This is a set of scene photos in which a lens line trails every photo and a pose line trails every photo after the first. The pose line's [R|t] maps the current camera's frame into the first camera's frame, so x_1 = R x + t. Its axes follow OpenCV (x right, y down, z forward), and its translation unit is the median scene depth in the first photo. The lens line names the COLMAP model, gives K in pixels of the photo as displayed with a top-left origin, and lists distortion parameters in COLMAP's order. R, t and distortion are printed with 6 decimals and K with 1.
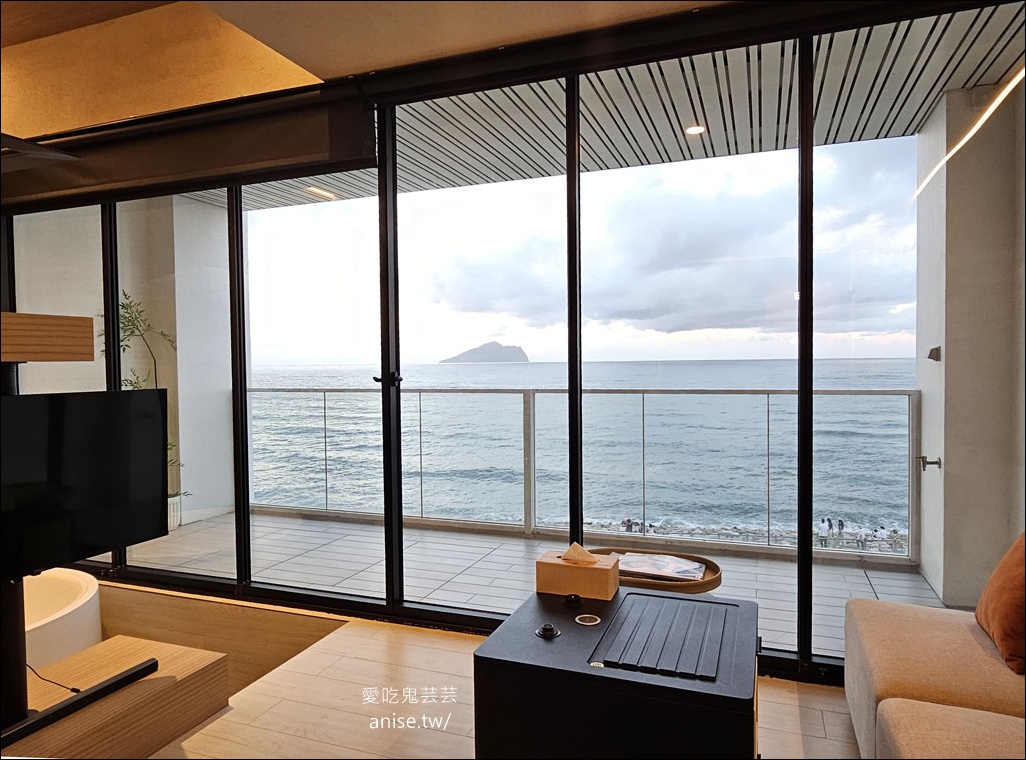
lens RADIAL K [[654.9, 0, 513.0], [0, 654.9, 380.0], [0, 0, 1]] dist [-0.002645, -0.001644]
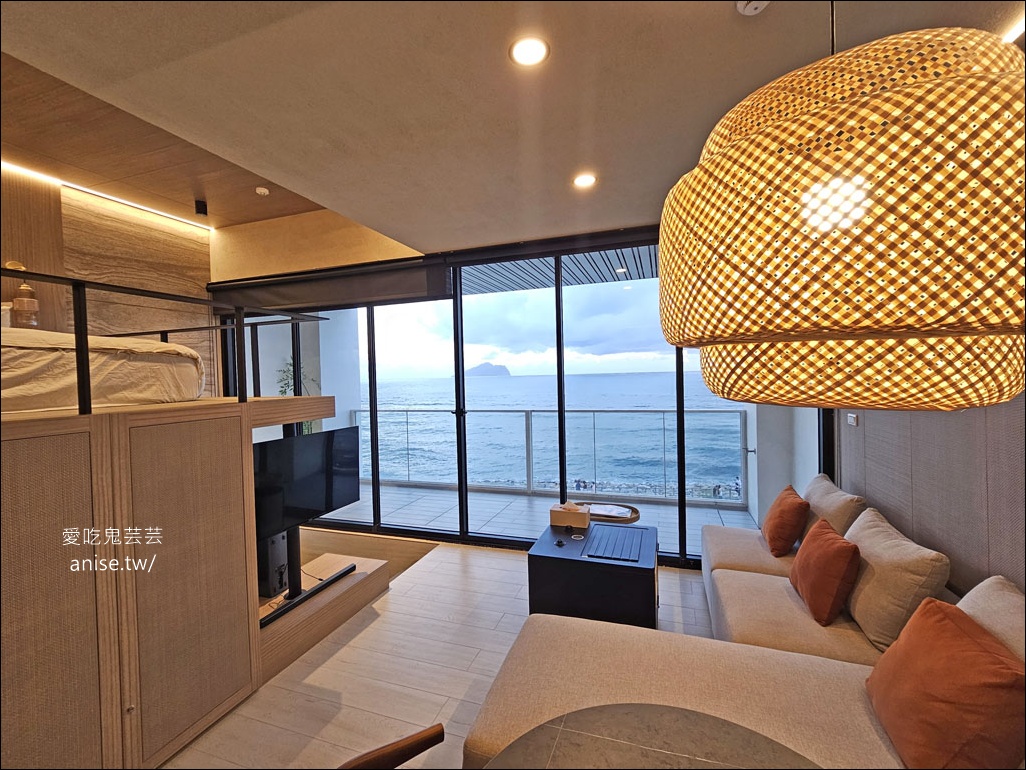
lens RADIAL K [[433.1, 0, 513.0], [0, 433.1, 385.0], [0, 0, 1]] dist [0.003804, 0.000234]
pose [[0.999472, -0.014114, 0.029255, -0.078571], [0.014292, 0.999881, -0.005874, -0.074158], [-0.029168, 0.006289, 0.999555, -0.244498]]
